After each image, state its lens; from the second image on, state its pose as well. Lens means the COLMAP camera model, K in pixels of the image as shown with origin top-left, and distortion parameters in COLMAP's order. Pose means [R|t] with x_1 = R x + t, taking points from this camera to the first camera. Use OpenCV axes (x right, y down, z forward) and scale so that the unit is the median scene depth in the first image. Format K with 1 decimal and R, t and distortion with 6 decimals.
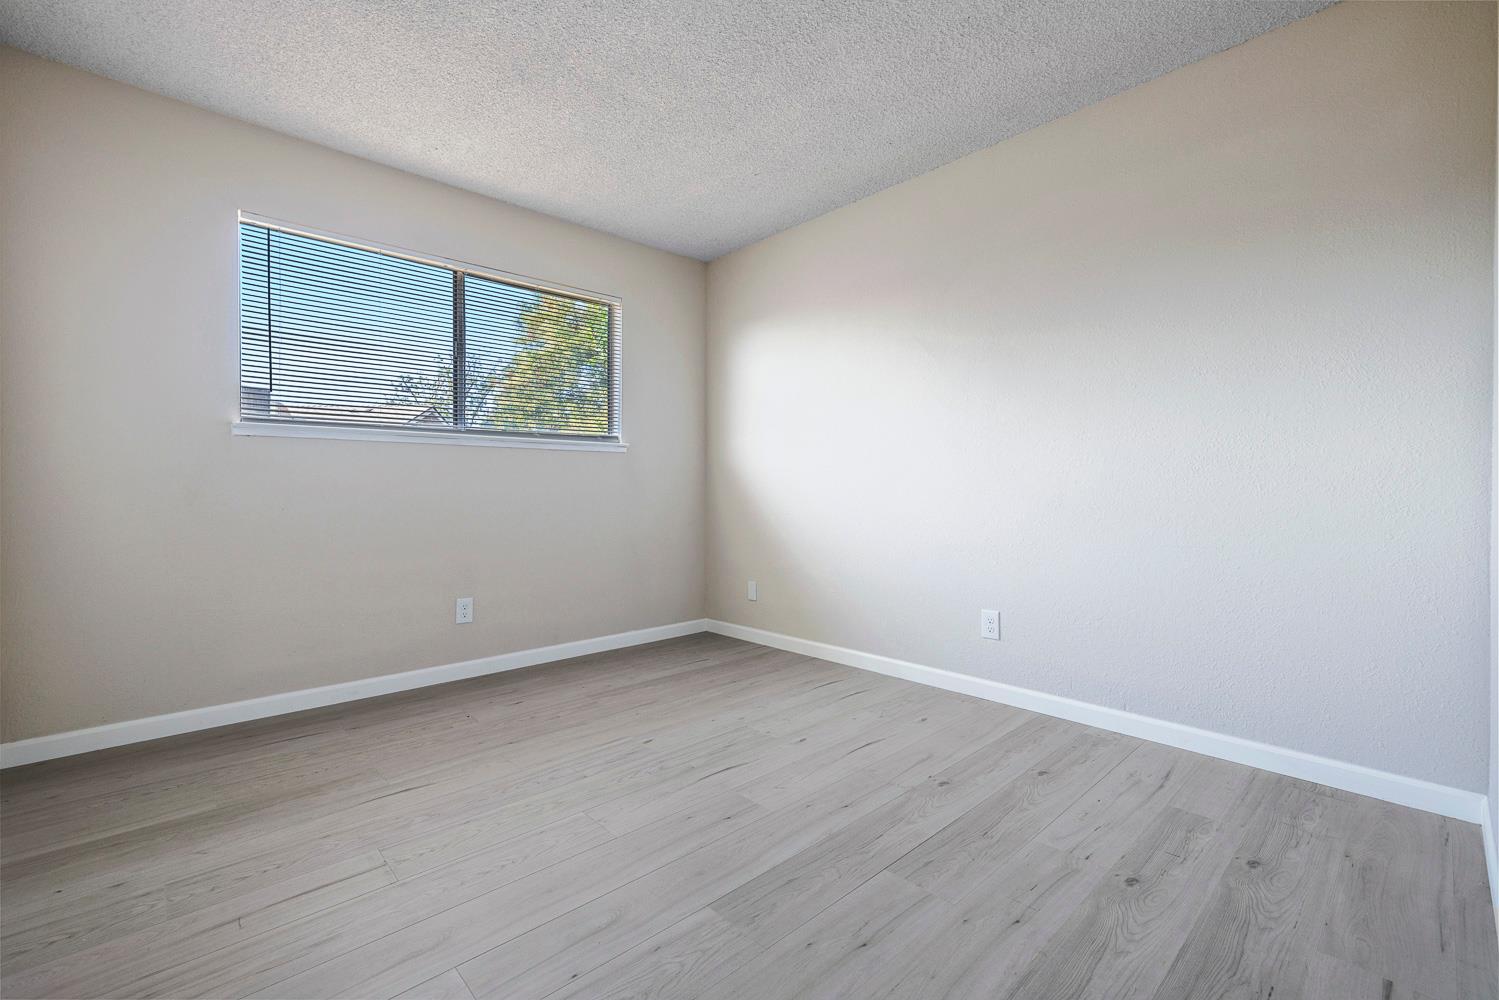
lens RADIAL K [[635.3, 0, 747.0], [0, 635.3, 505.8], [0, 0, 1]] dist [0.000950, 0.000490]
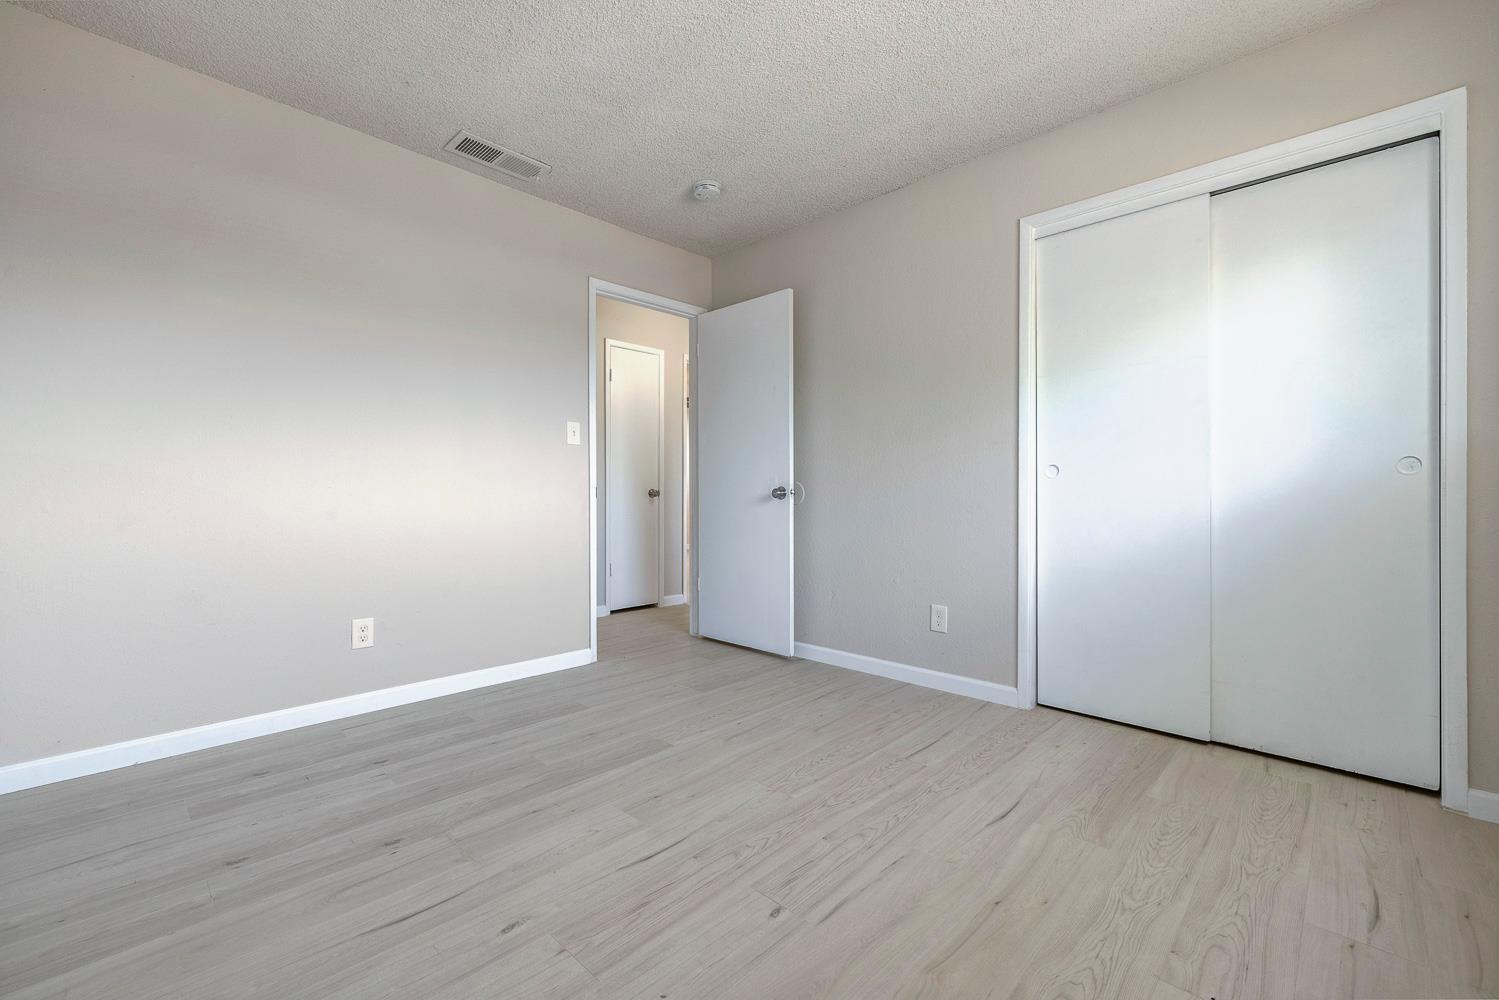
lens RADIAL K [[635.3, 0, 747.0], [0, 635.3, 505.8], [0, 0, 1]] dist [0.000950, 0.000490]
pose [[-0.998508, 0.001193, -0.054586, -0.114646], [-0.001457, 0.998823, 0.048478, -0.048510], [0.054580, 0.048485, -0.997332, 1.872277]]
